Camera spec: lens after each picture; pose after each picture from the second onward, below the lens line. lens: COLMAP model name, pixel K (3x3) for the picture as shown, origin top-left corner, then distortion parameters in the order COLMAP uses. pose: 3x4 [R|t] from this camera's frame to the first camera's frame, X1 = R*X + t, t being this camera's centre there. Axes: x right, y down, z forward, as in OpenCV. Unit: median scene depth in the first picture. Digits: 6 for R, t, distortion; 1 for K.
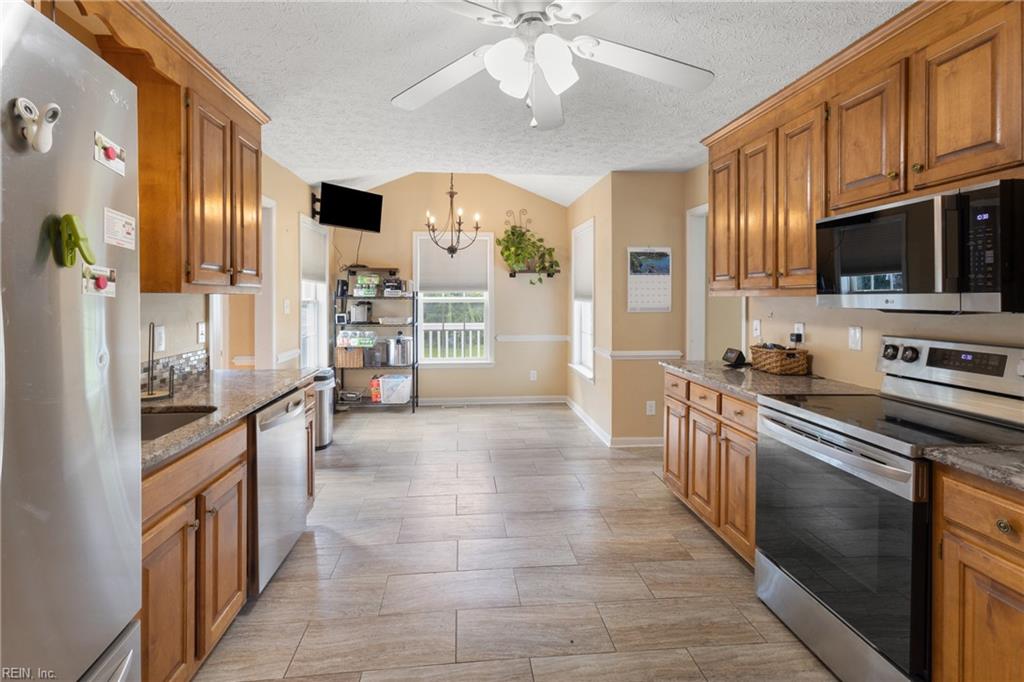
lens RADIAL K [[493.5, 0, 506.7], [0, 493.5, 306.7], [0, 0, 1]] dist [-0.000264, 0.000355]
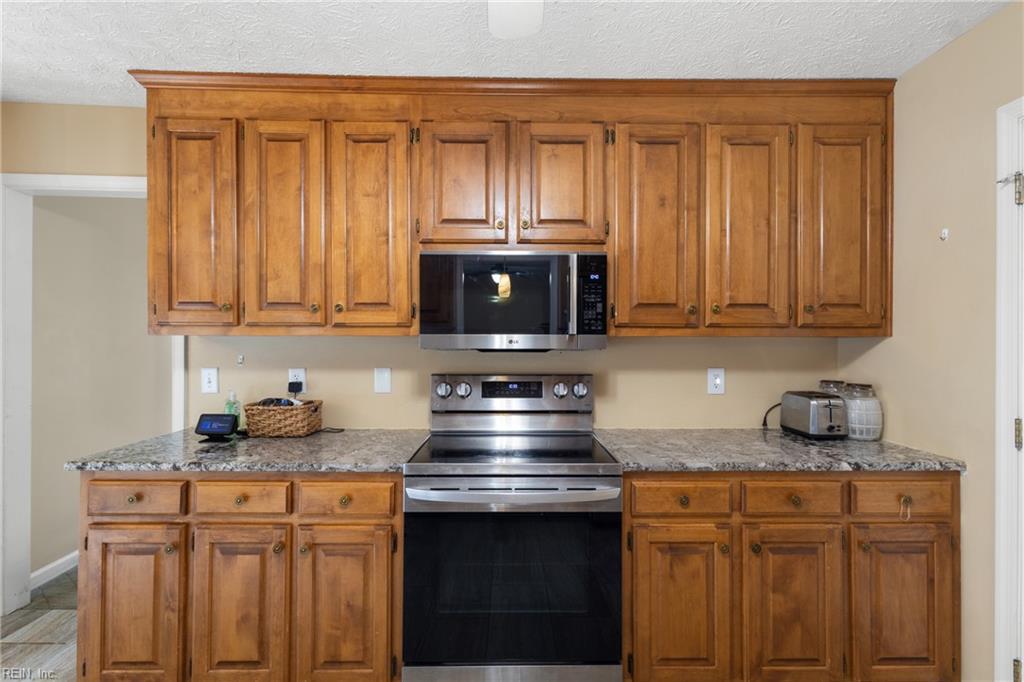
lens RADIAL K [[487.7, 0, 512.1], [0, 487.7, 336.2], [0, 0, 1]] dist [-0.000222, 0.000320]
pose [[0.070107, 0.000016, 0.997539, -0.170018], [0.014453, 0.999895, -0.001032, -0.012696], [-0.997435, 0.014490, 0.070100, 0.555973]]
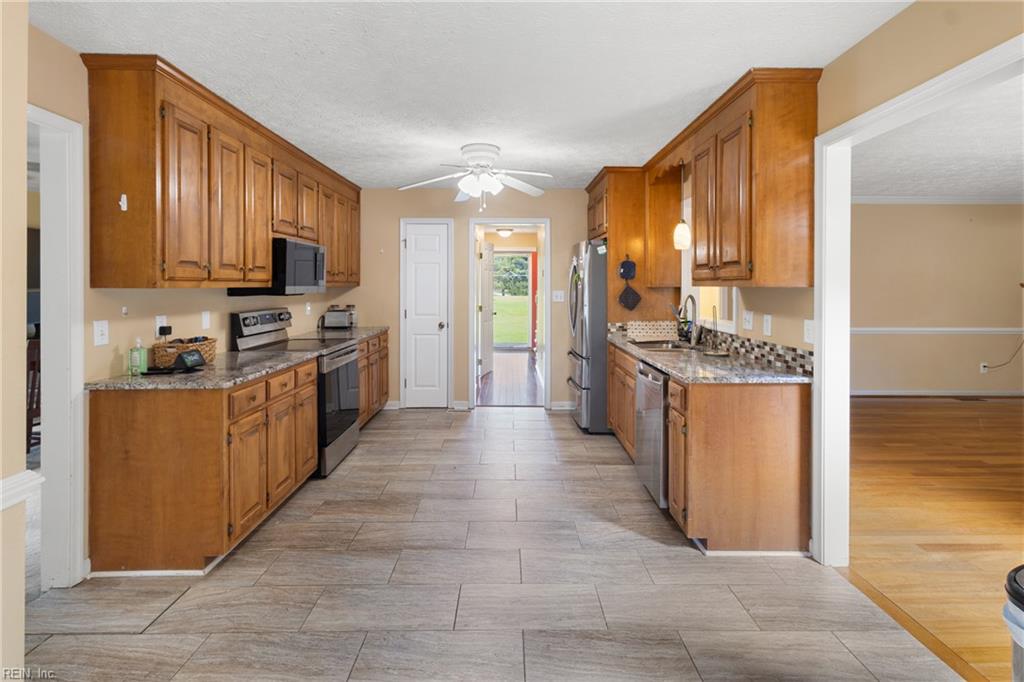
lens RADIAL K [[497.2, 0, 513.9], [0, 497.2, 286.8], [0, 0, 1]] dist [-0.000705, -0.000107]
pose [[-0.996738, -0.002066, 0.080683, -0.155630], [-0.000457, 0.999801, 0.019959, -0.039037], [-0.080709, 0.019857, -0.996540, 1.797174]]
